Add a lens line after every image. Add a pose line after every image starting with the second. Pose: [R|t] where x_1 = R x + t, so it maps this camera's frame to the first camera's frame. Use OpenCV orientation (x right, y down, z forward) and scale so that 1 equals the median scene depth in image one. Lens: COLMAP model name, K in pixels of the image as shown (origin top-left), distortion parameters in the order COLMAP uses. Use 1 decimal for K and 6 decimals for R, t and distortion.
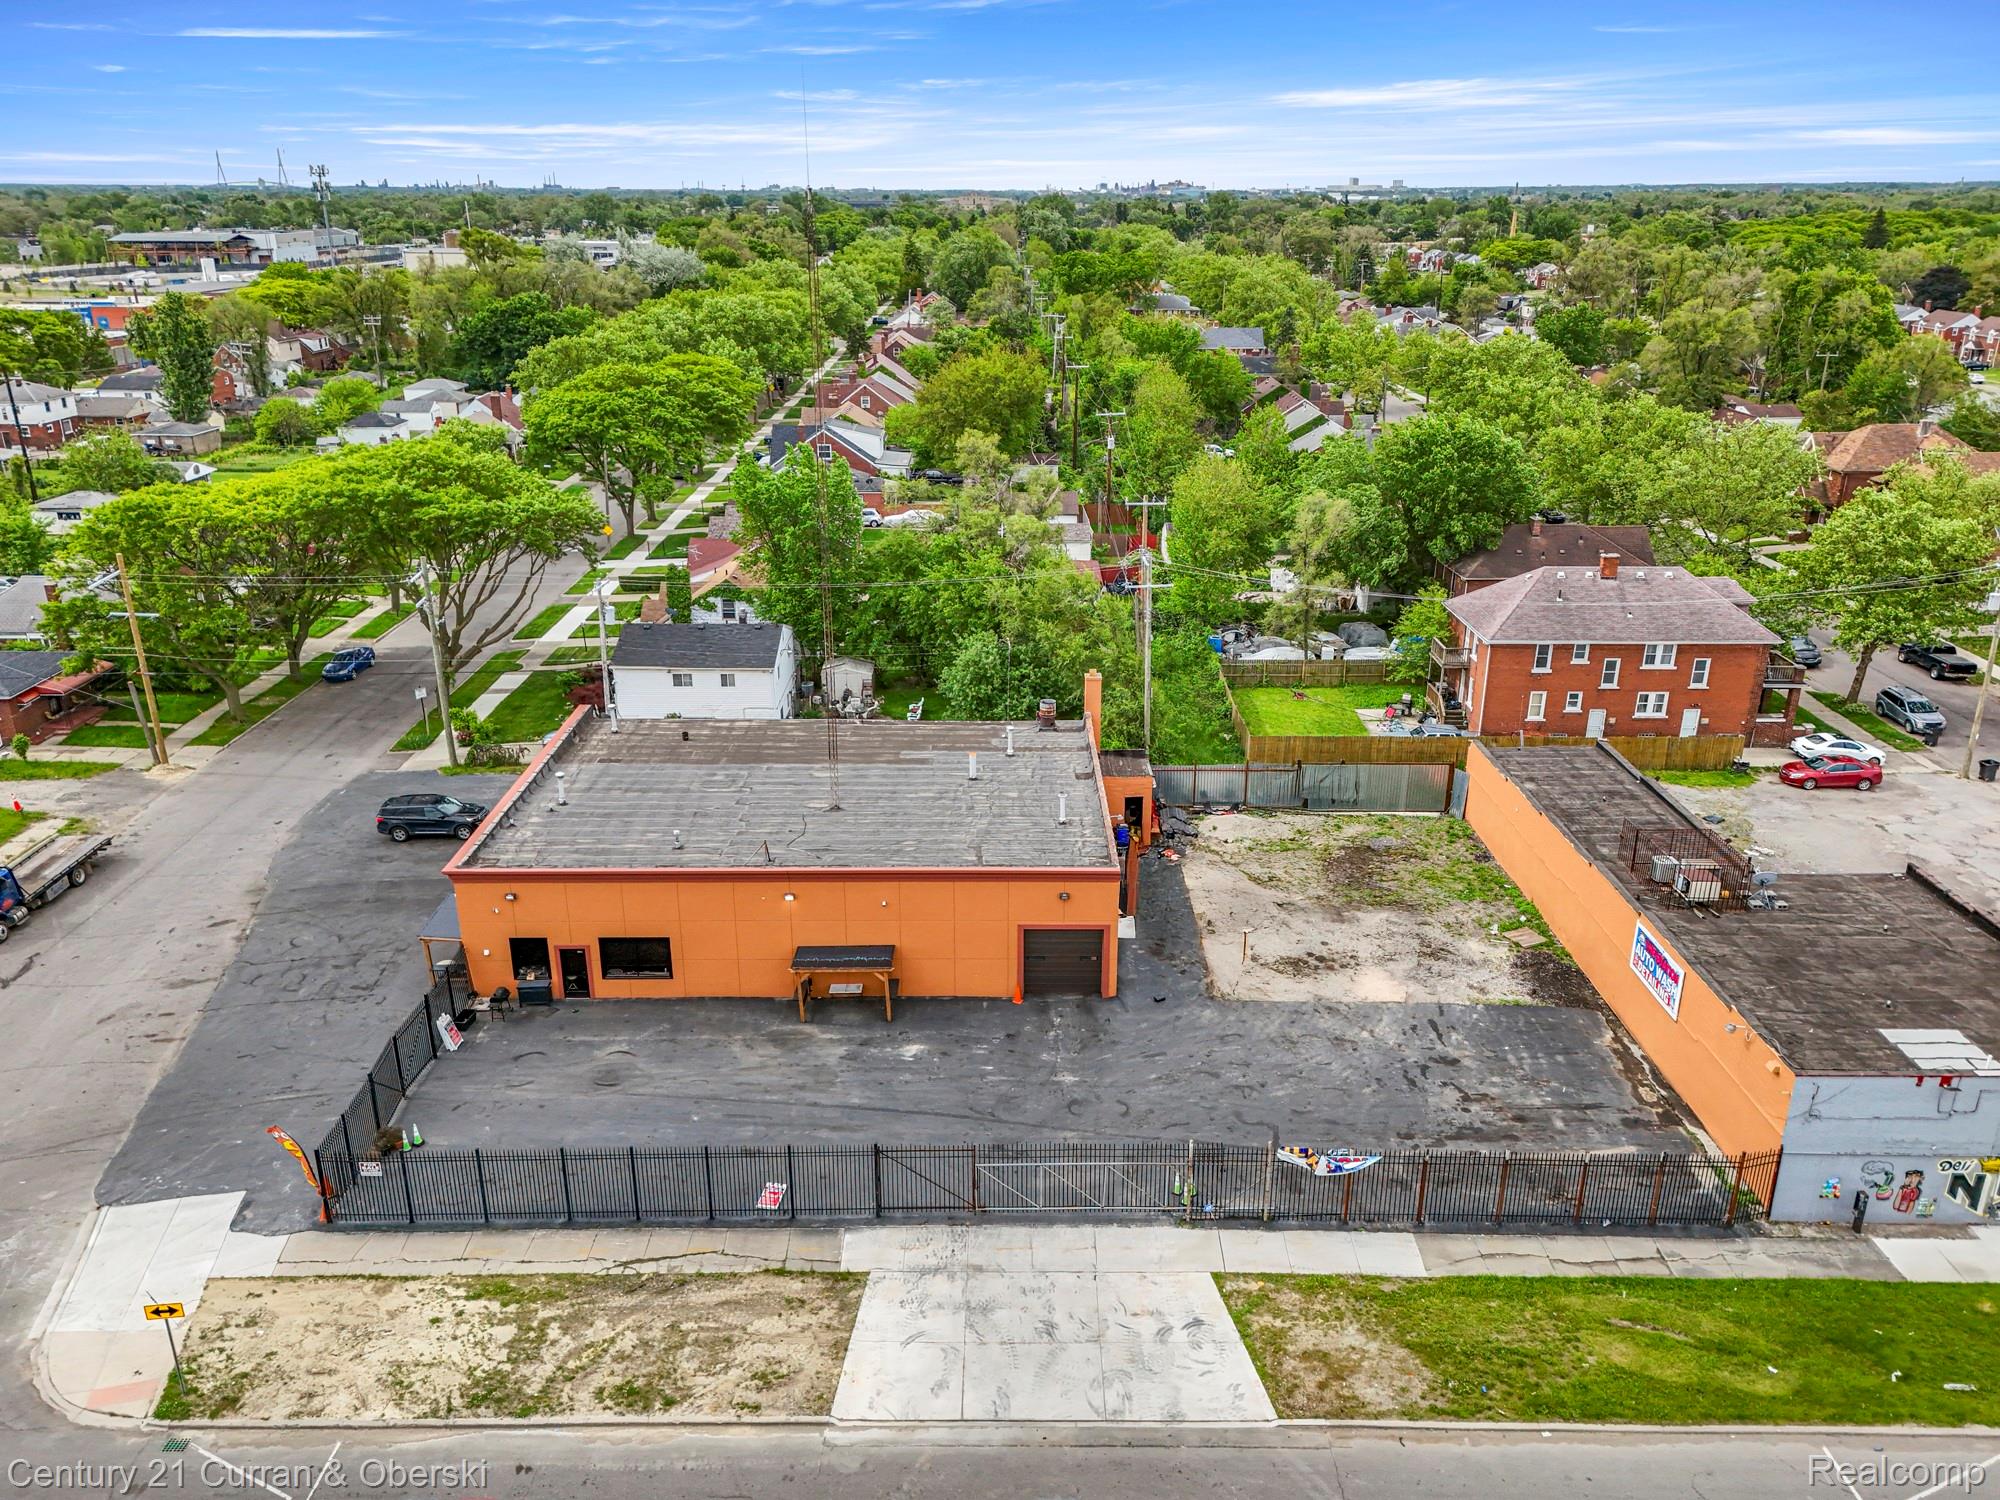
lens RADIAL K [[1465.3, 0, 992.4], [0, 1465.3, 756.7], [0, 0, 1]] dist [0.067380, -0.056777]
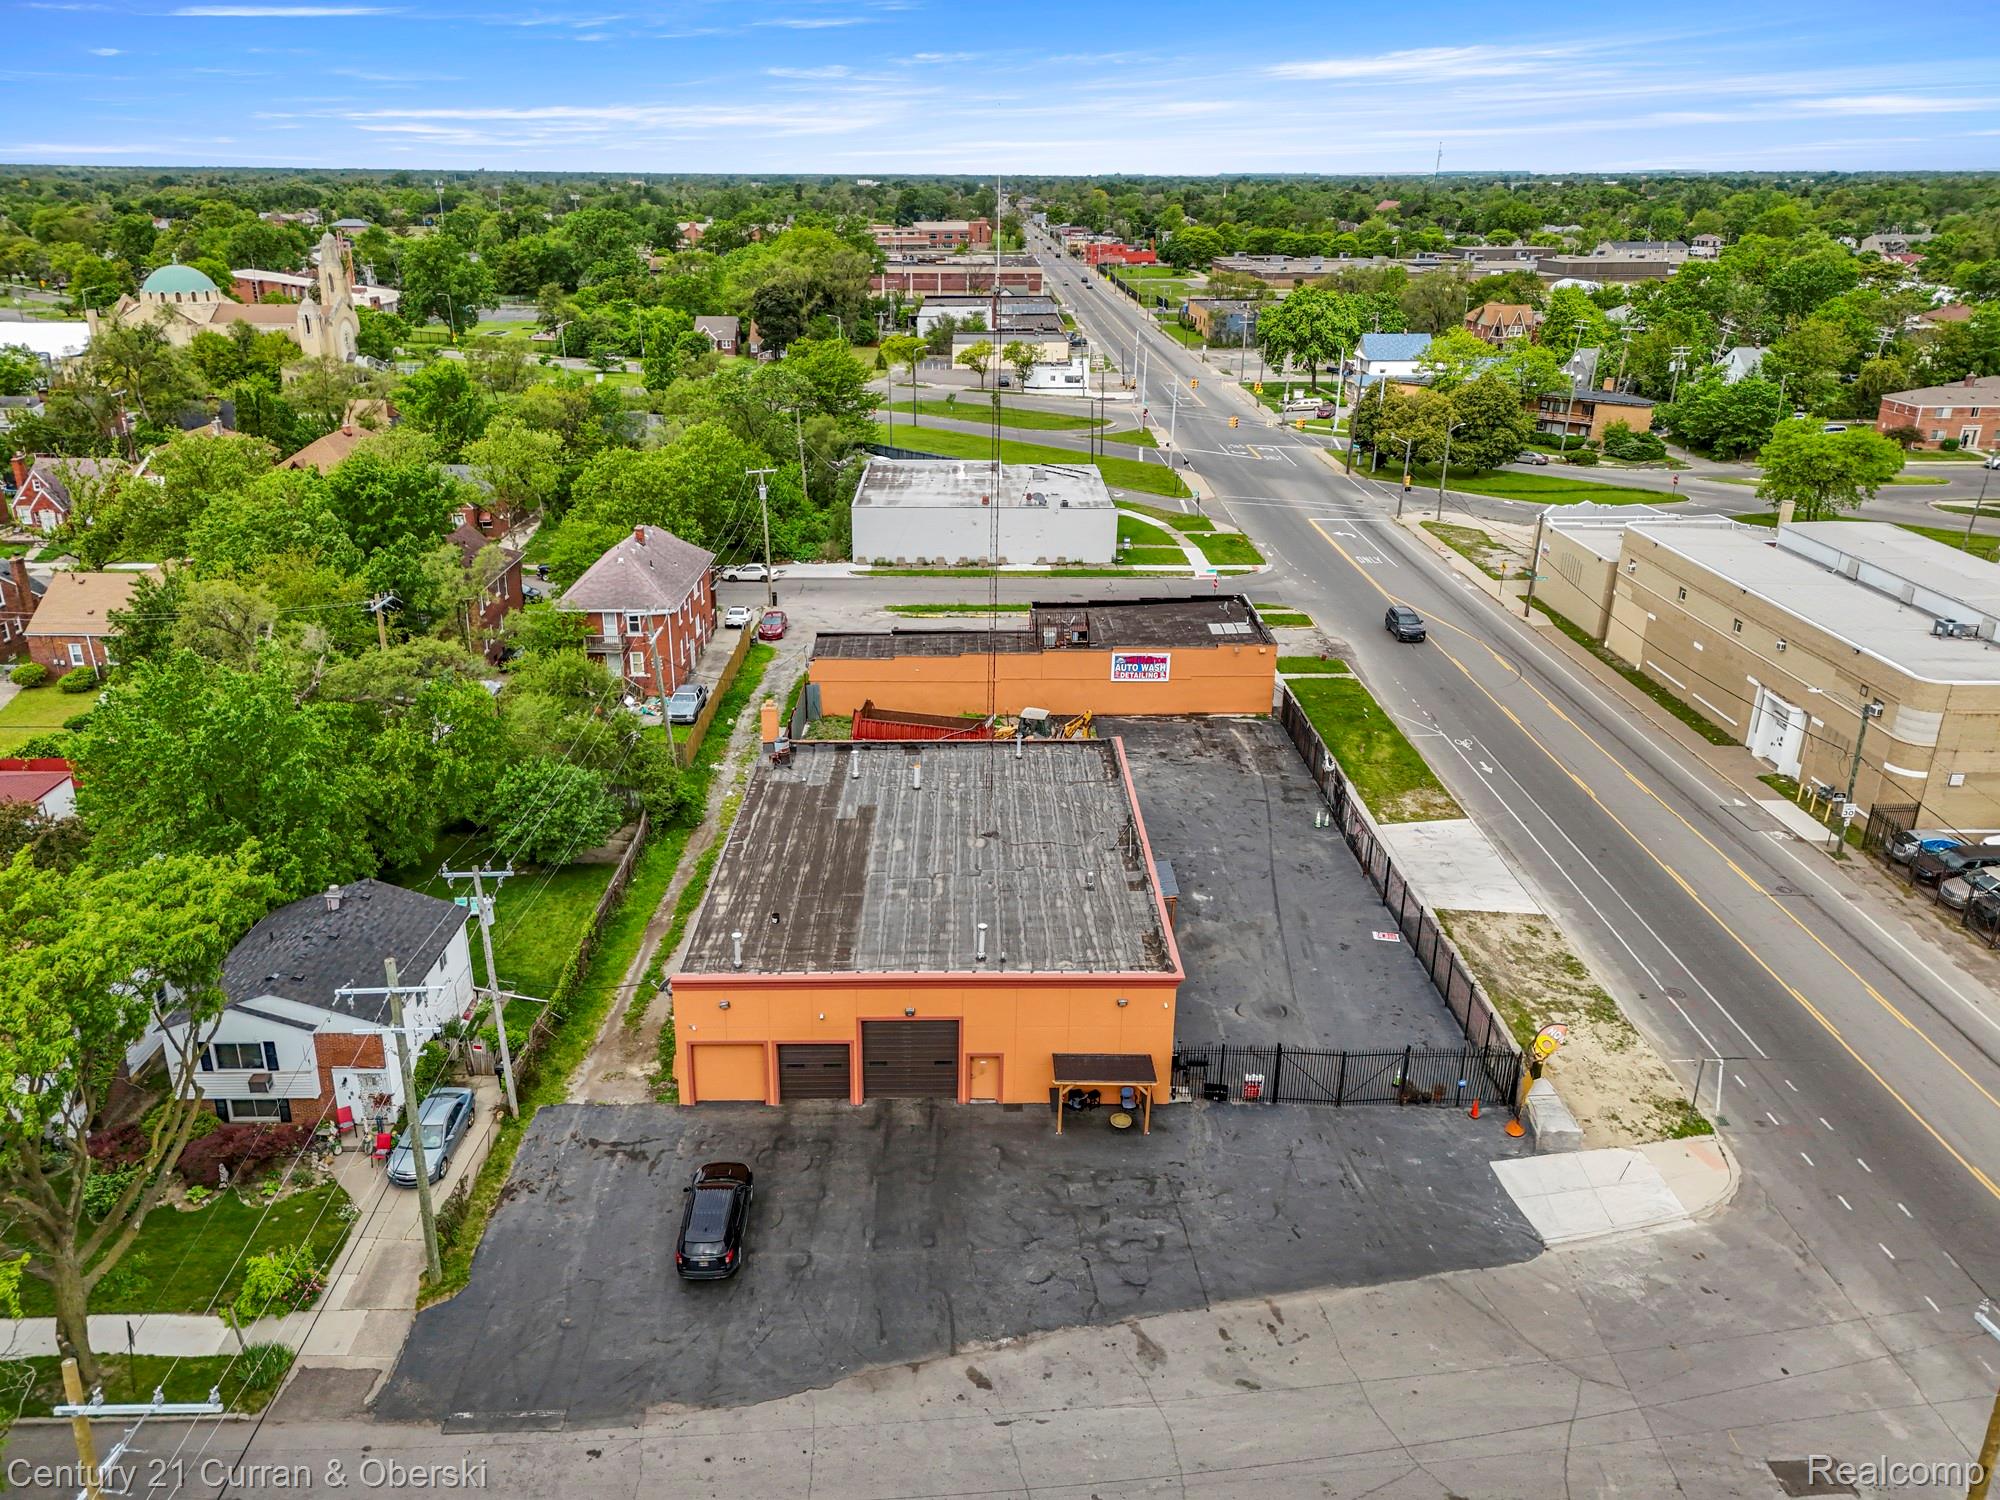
lens RADIAL K [[1457.9, 0, 988.1], [0, 1457.9, 756.2], [0, 0, 1]] dist [0.081551, -0.074715]
pose [[-0.017625, -0.363817, 0.931304, -1.396456], [0.354048, 0.868825, 0.346110, -0.498393], [-0.935061, 0.335827, 0.113496, 1.088743]]
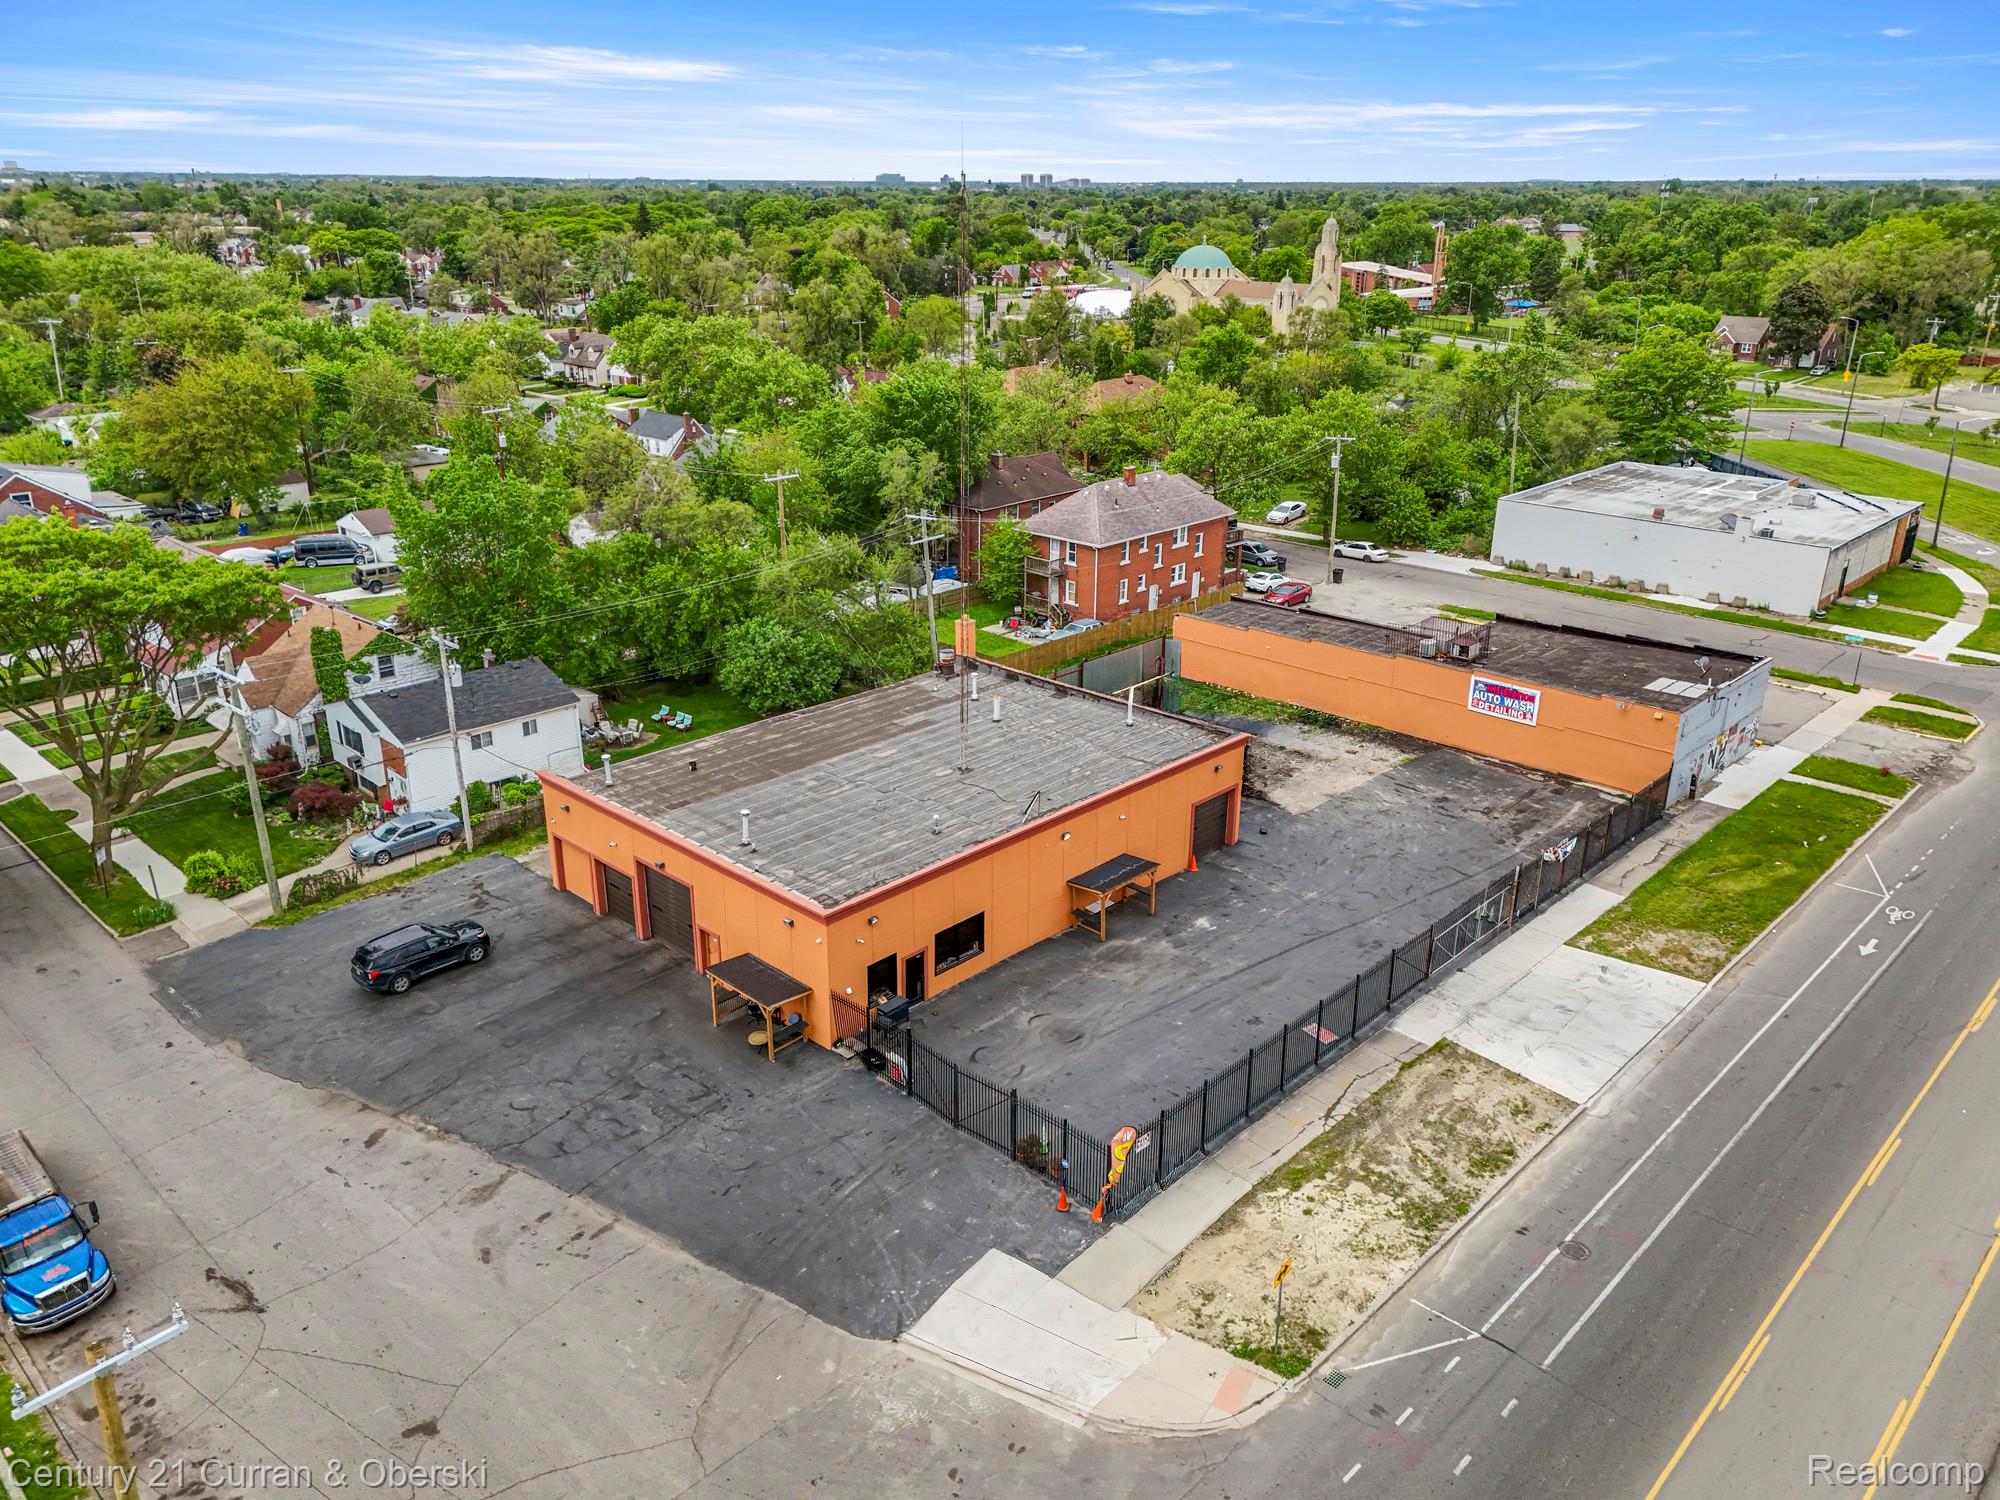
lens RADIAL K [[1465.3, 0, 992.4], [0, 1465.3, 756.7], [0, 0, 1]] dist [0.067380, -0.056777]
pose [[0.691455, -0.257058, 0.675138, -1.011466], [0.254249, 0.961352, 0.105640, -0.099750], [-0.676201, 0.098608, 0.730088, 0.281799]]
